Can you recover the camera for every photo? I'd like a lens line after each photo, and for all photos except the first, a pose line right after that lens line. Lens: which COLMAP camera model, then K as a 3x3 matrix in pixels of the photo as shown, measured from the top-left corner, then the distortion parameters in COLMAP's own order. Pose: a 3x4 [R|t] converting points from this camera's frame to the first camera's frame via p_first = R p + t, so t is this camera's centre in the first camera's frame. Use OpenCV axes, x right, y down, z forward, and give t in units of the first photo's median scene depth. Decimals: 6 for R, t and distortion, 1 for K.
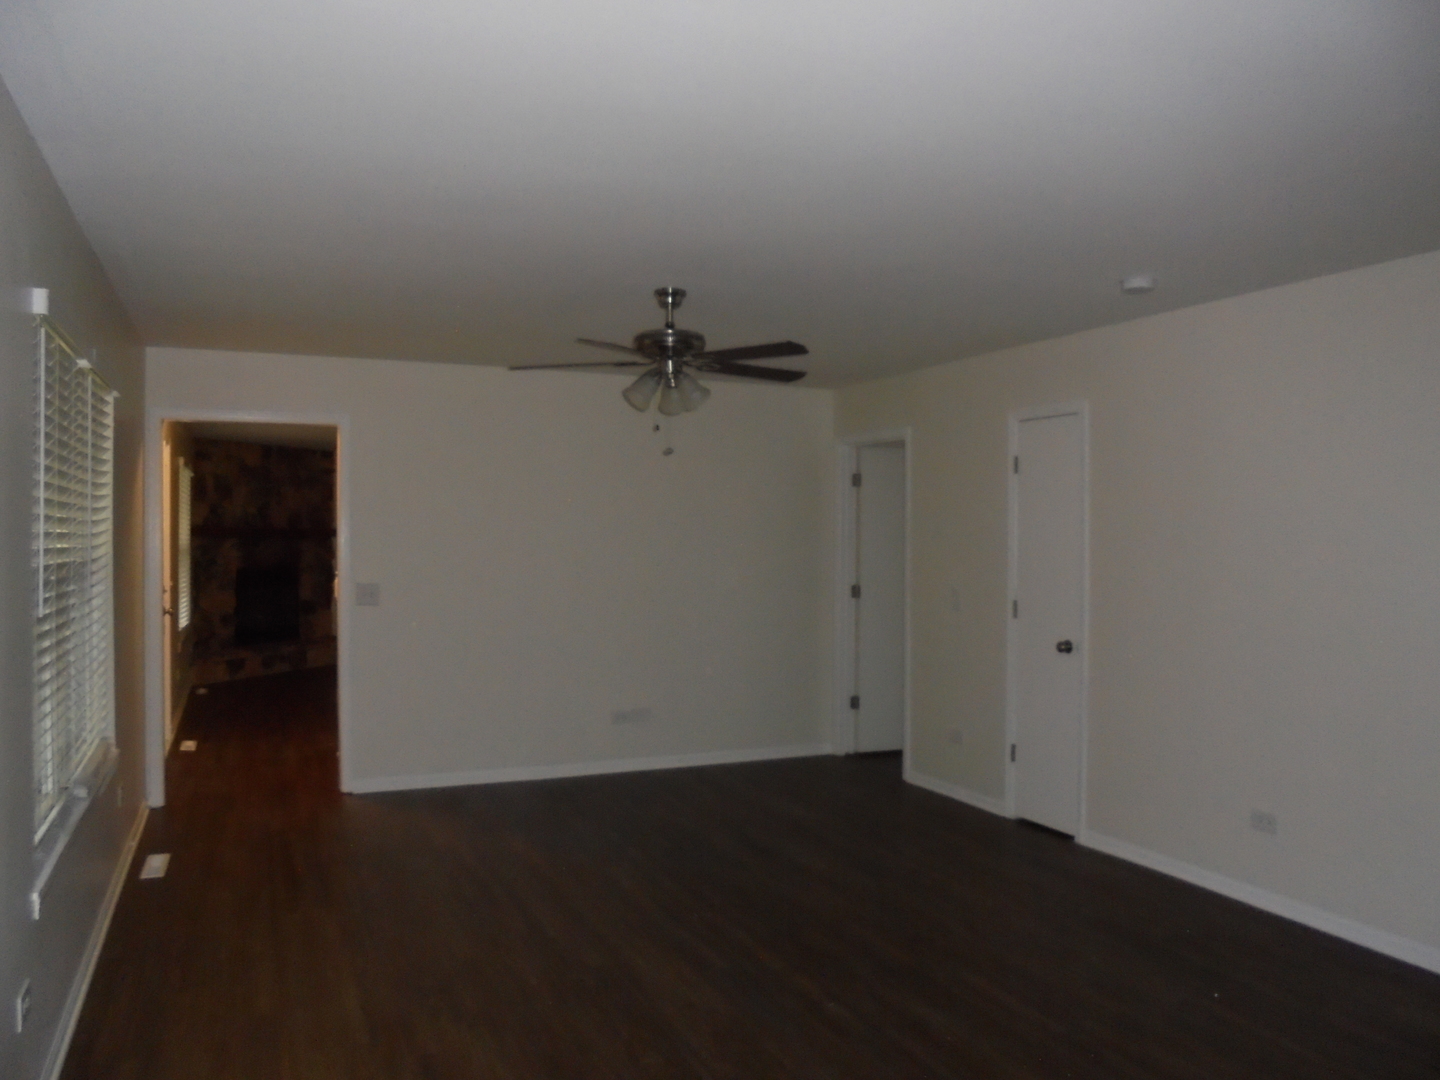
lens RADIAL K [[1097.1, 0, 720.0], [0, 1097.1, 540.0], [0, 0, 1]] dist [-0.116381, 0.103485]
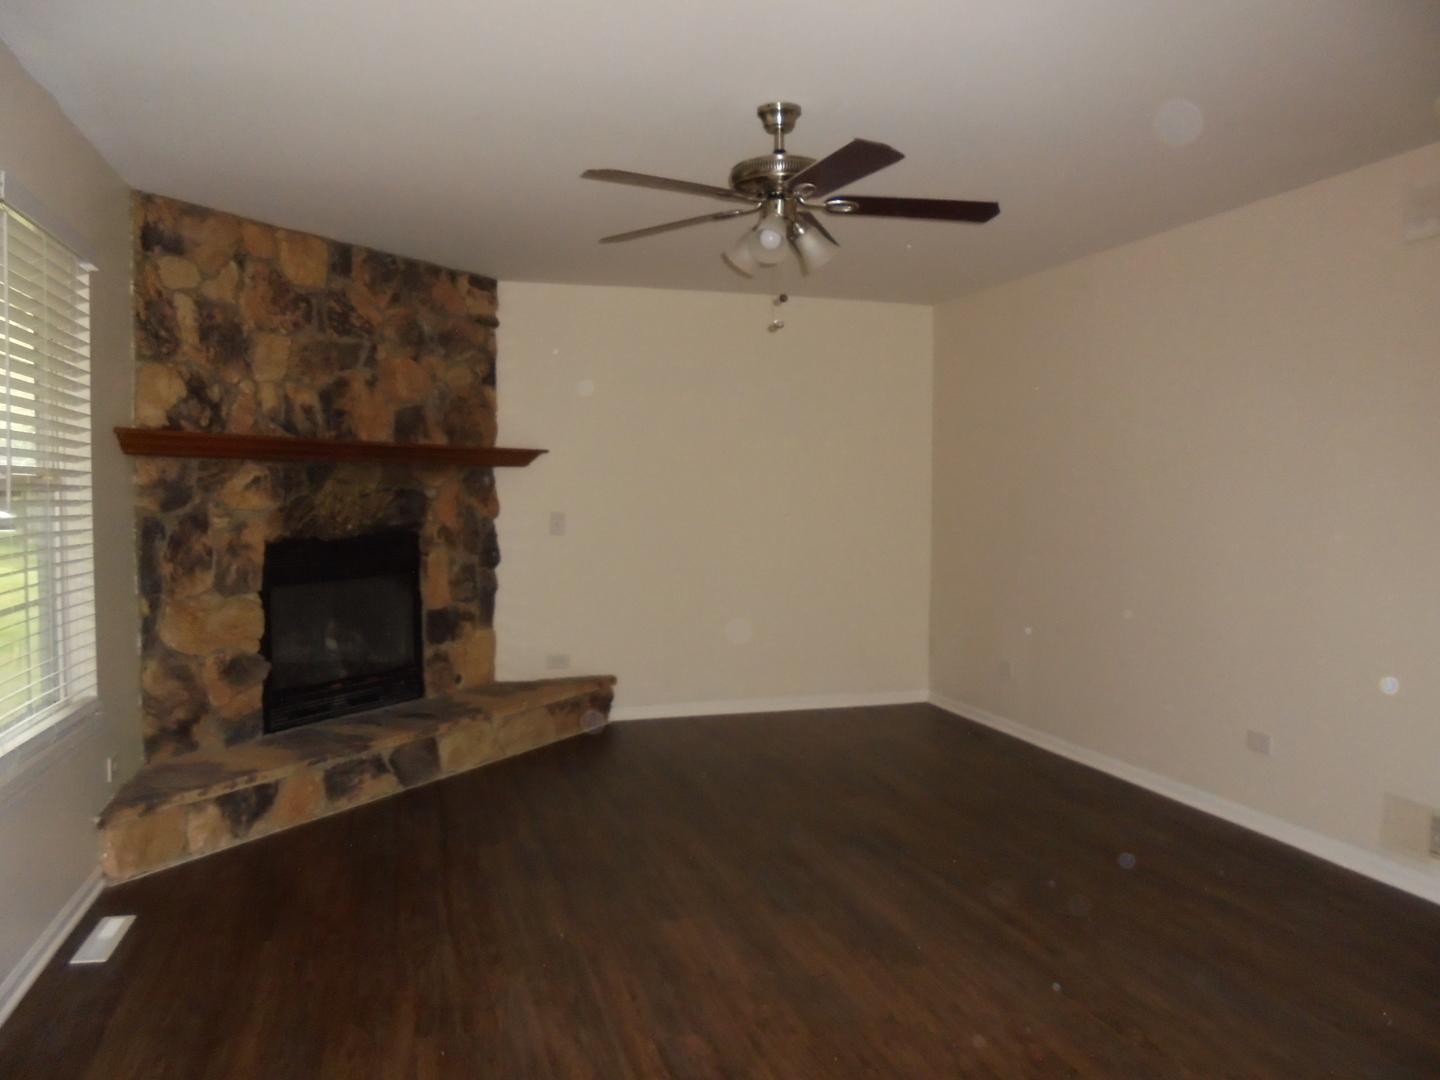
lens RADIAL K [[1097.1, 0, 720.0], [0, 1097.1, 540.0], [0, 0, 1]] dist [-0.116381, 0.103485]
pose [[0.991427, 0.003222, -0.130623, -0.228767], [0.002221, 0.999136, 0.041500, 0.010164], [0.130644, -0.041434, 0.990563, 0.624036]]
